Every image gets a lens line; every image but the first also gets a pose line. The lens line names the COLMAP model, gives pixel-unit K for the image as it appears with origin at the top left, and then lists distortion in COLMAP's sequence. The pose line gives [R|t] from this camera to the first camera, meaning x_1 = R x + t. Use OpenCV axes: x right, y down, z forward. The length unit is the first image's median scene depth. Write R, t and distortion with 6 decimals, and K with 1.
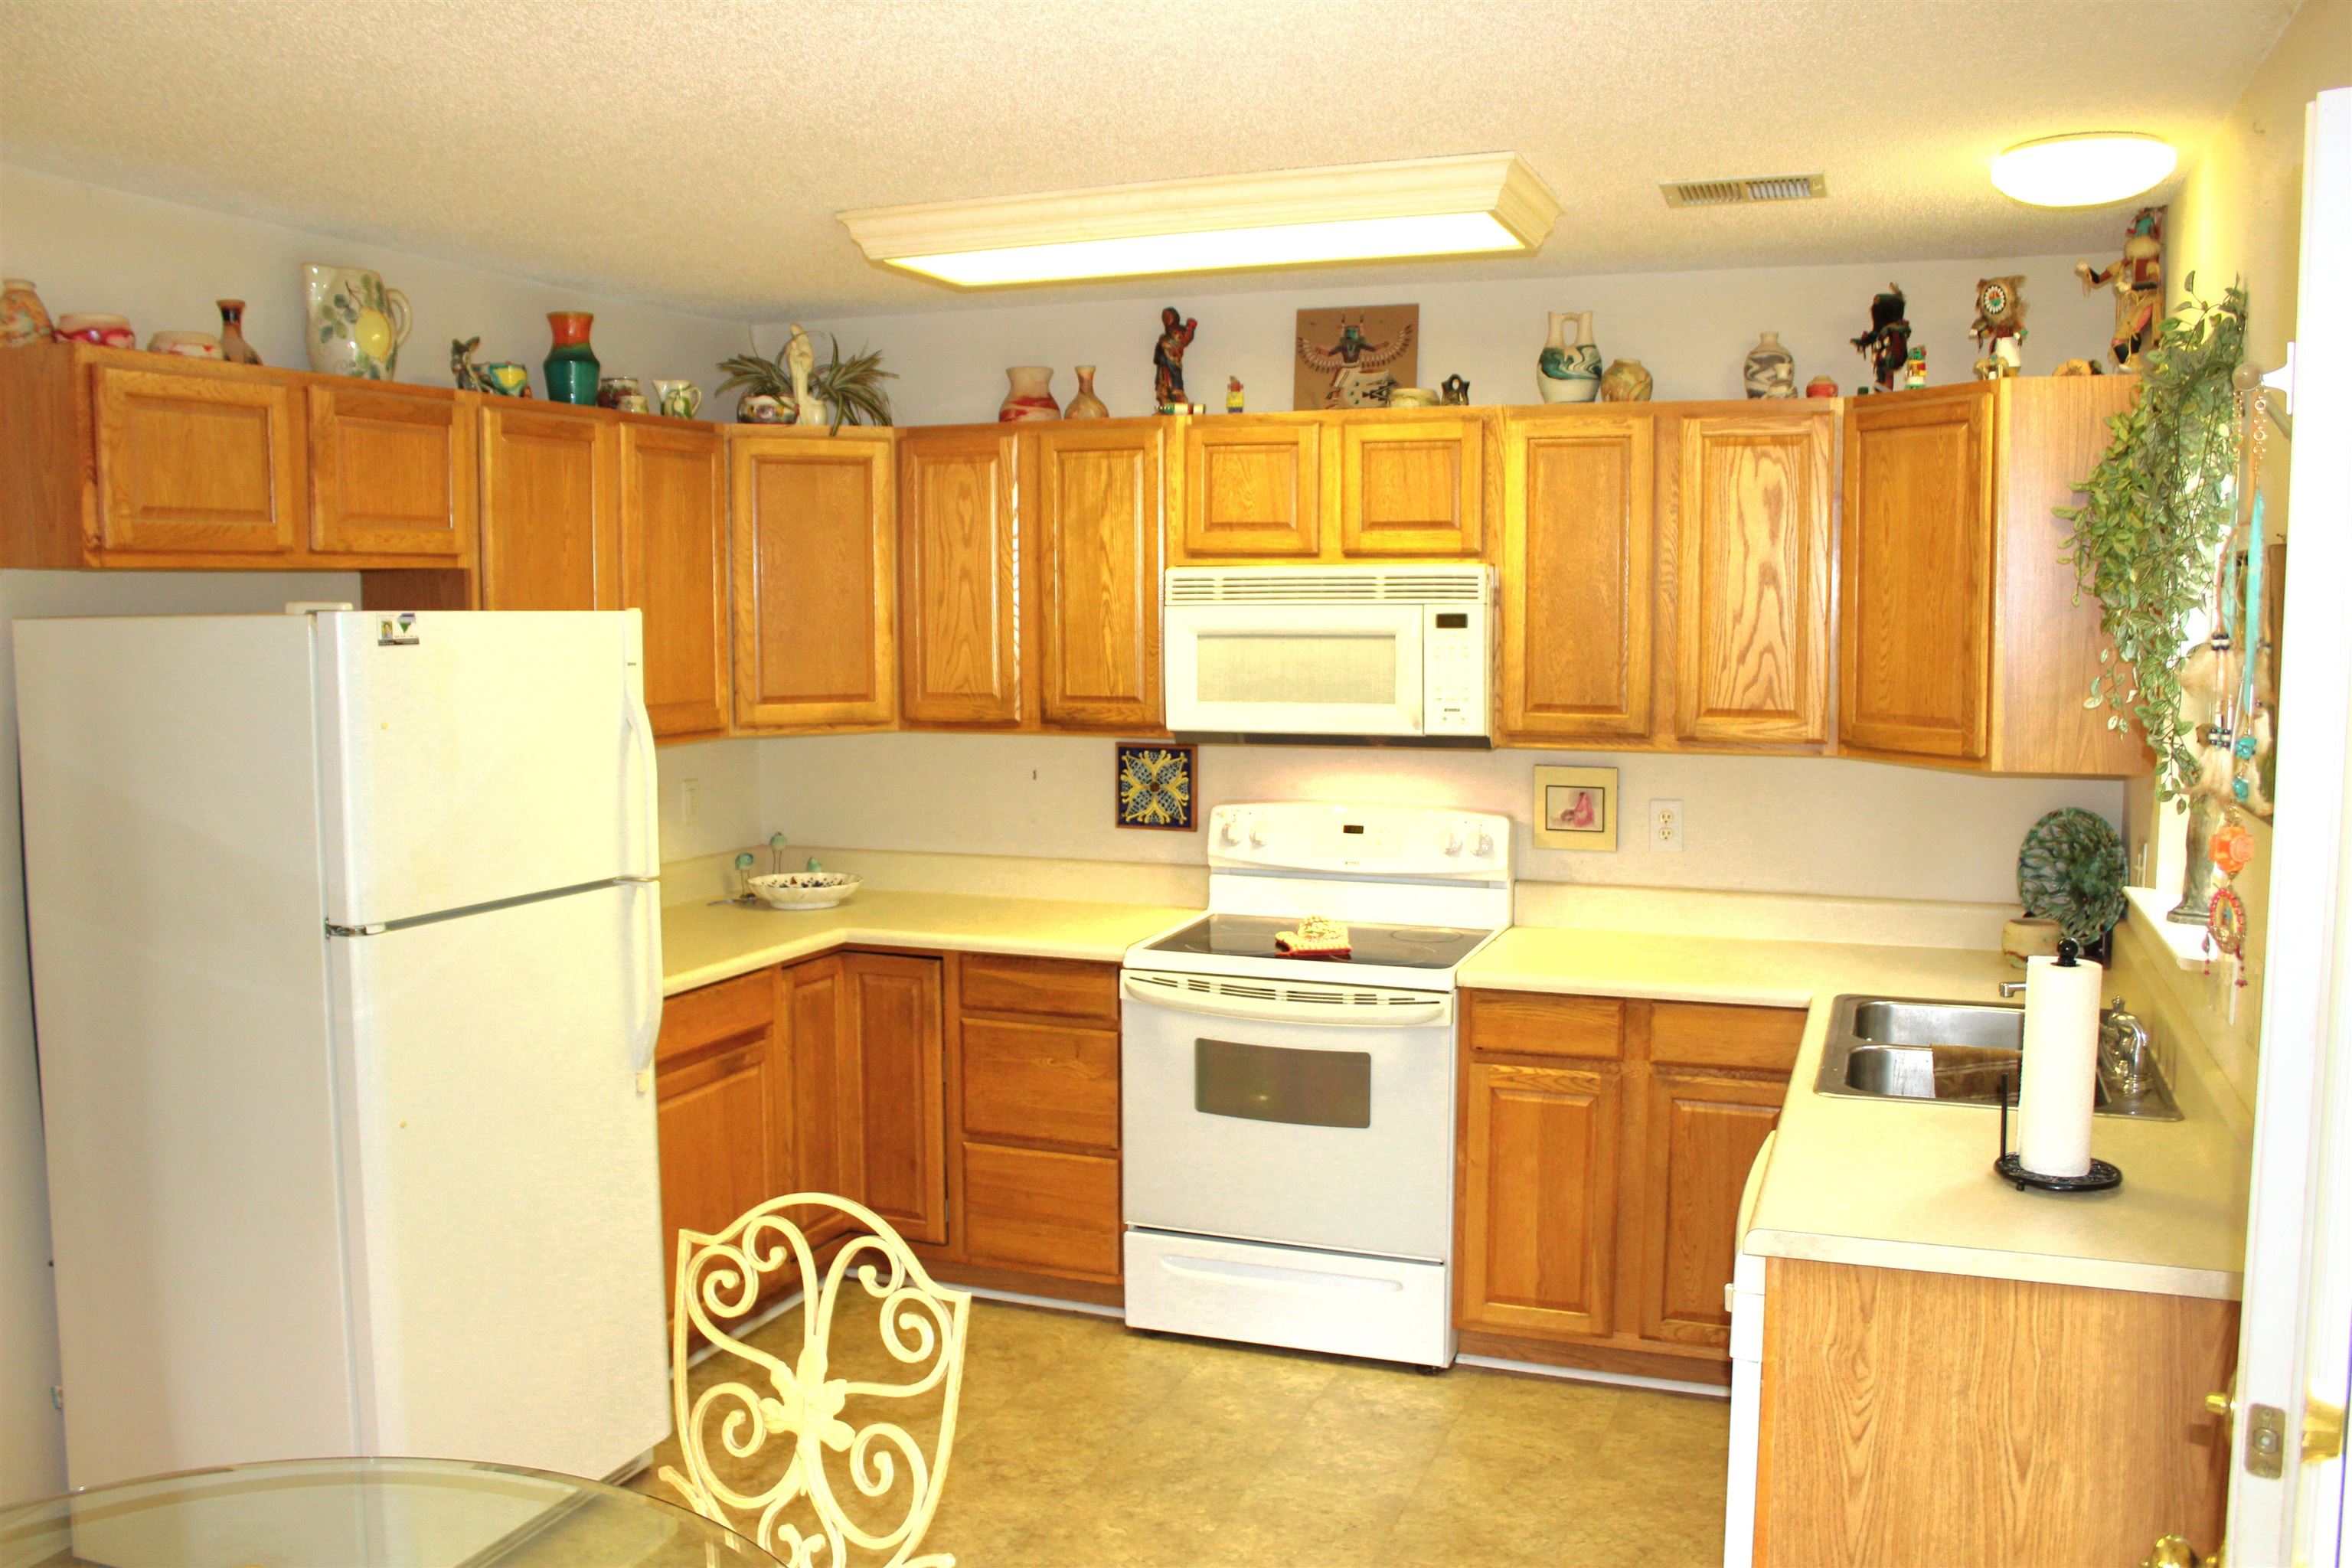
lens RADIAL K [[1950.8, 0, 1188.7], [0, 1950.8, 782.6], [0, 0, 1]] dist [-0.157405, 0.160531]
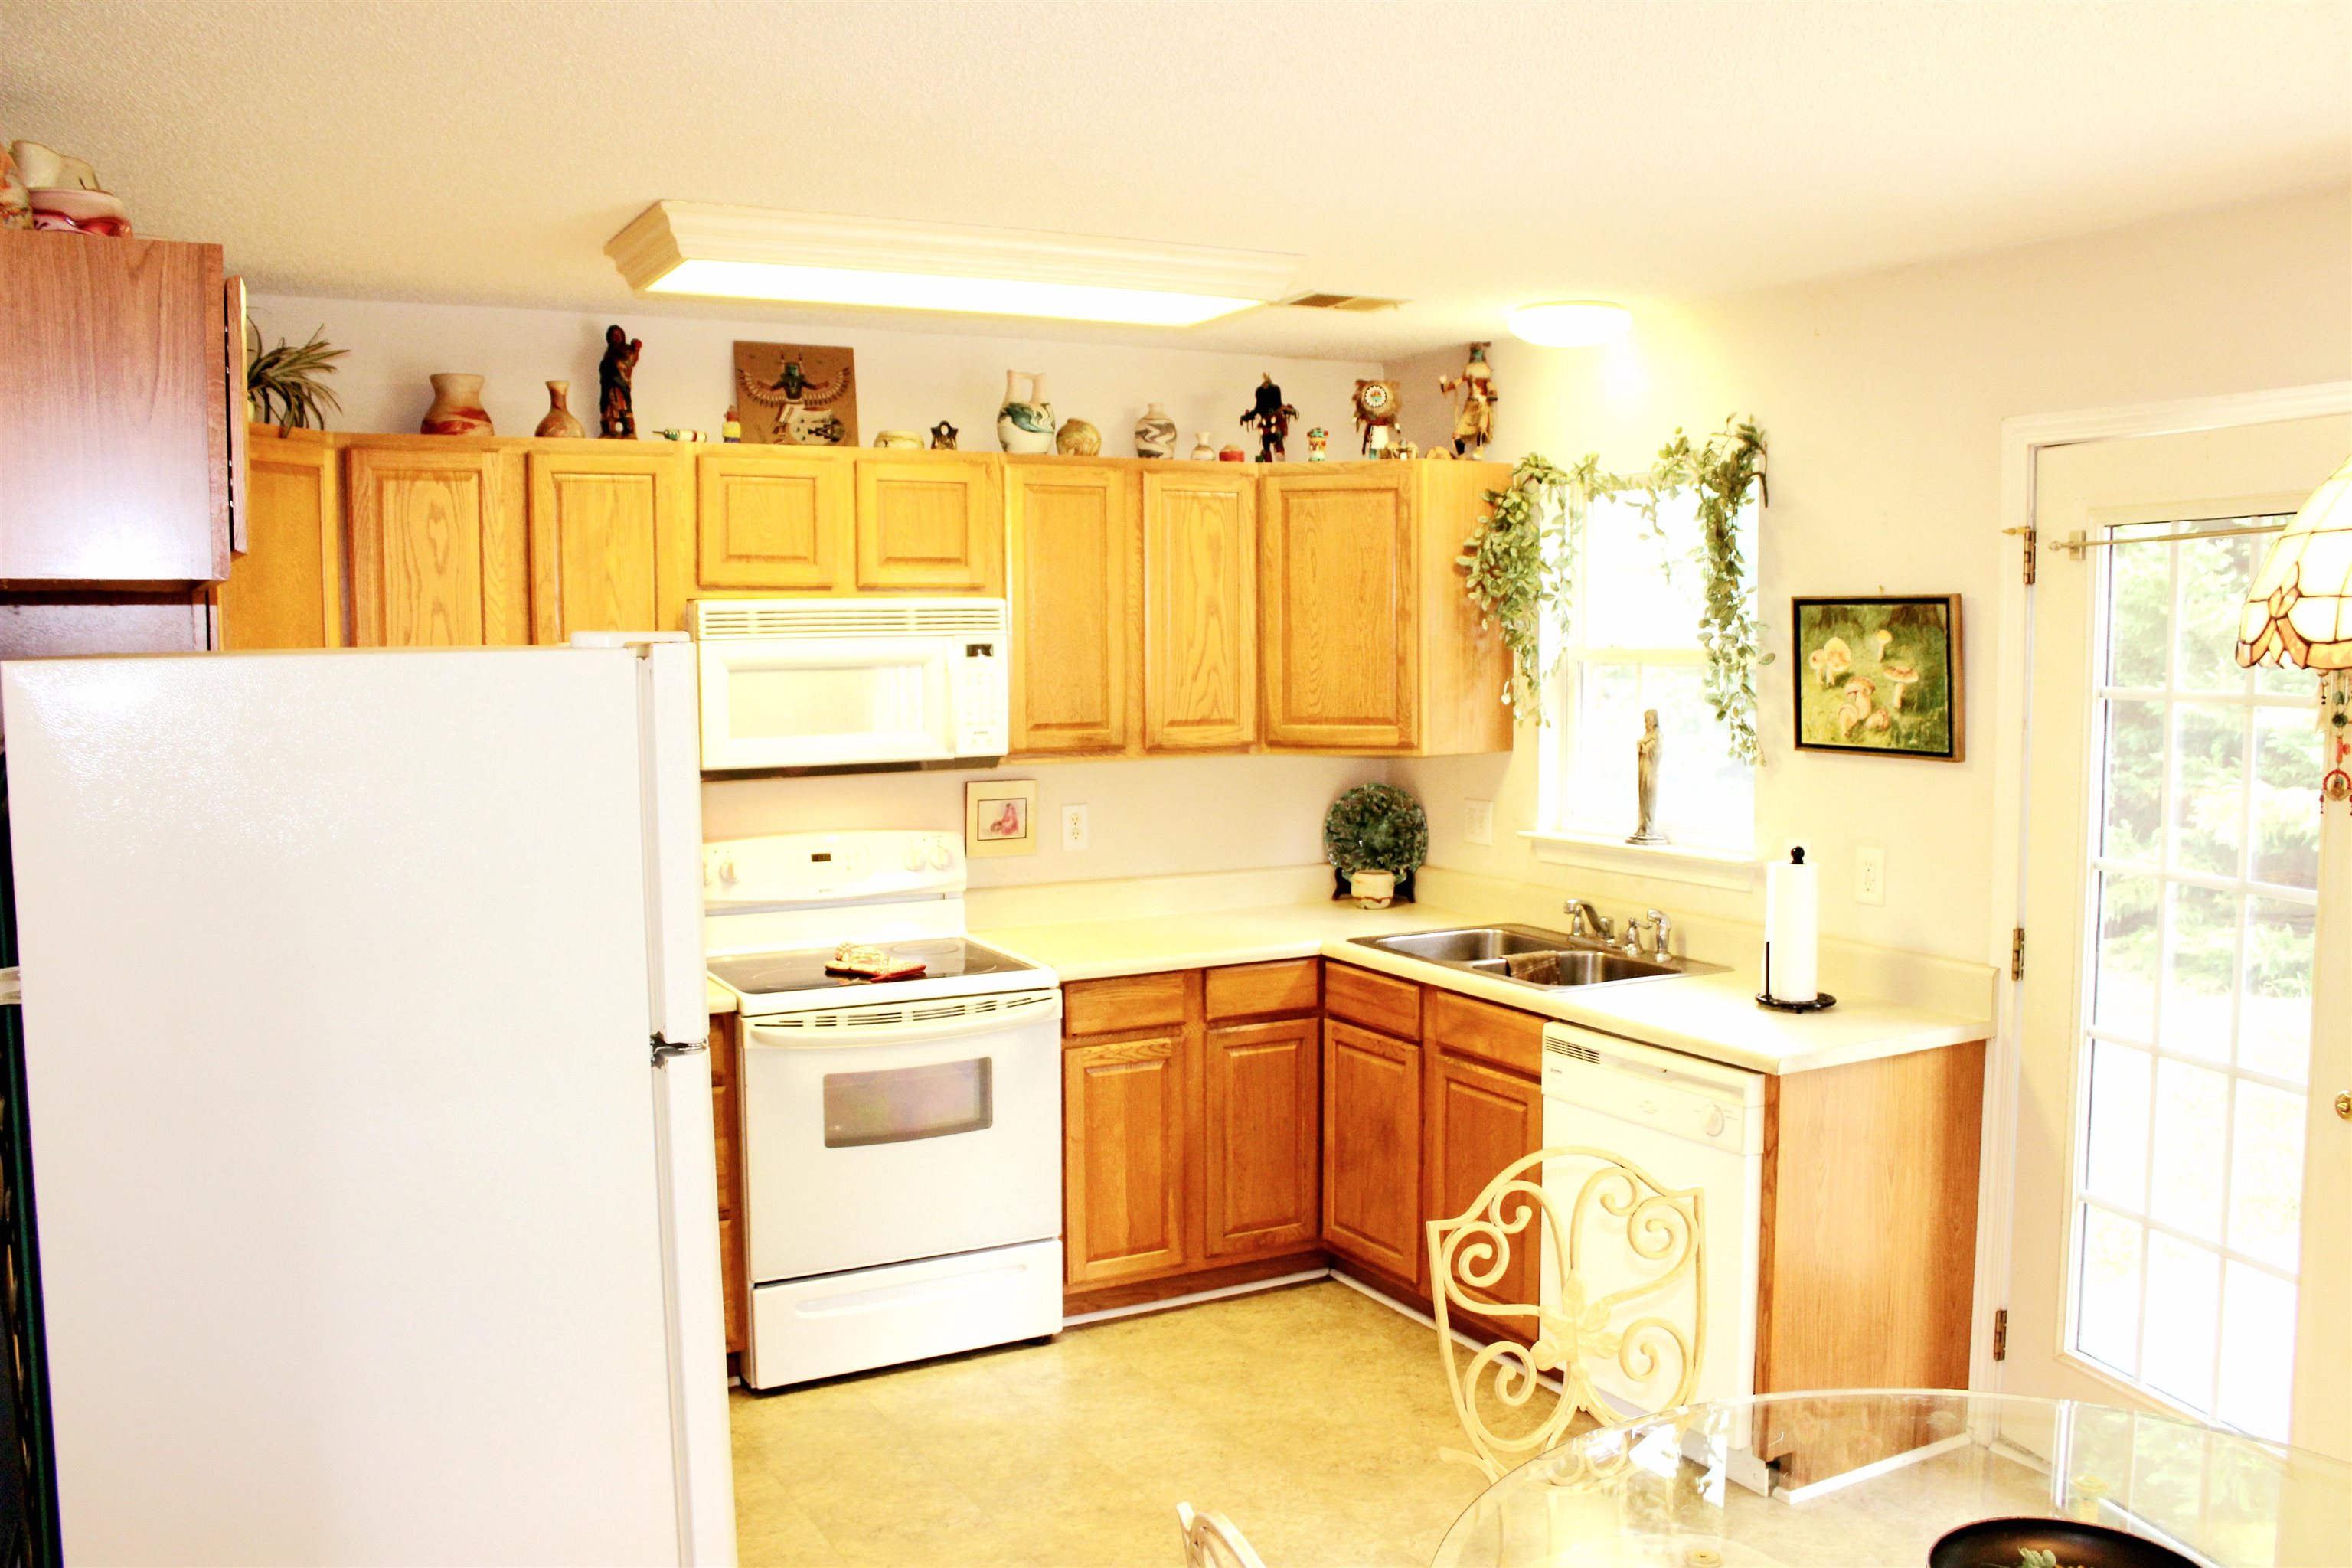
lens RADIAL K [[1950.8, 0, 1188.7], [0, 1950.8, 782.6], [0, 0, 1]] dist [-0.157405, 0.160531]
pose [[0.649544, -0.063188, 0.757693, -0.625995], [0.076349, 0.996924, 0.017688, -0.020704], [-0.756481, 0.046361, 0.652371, 0.215460]]
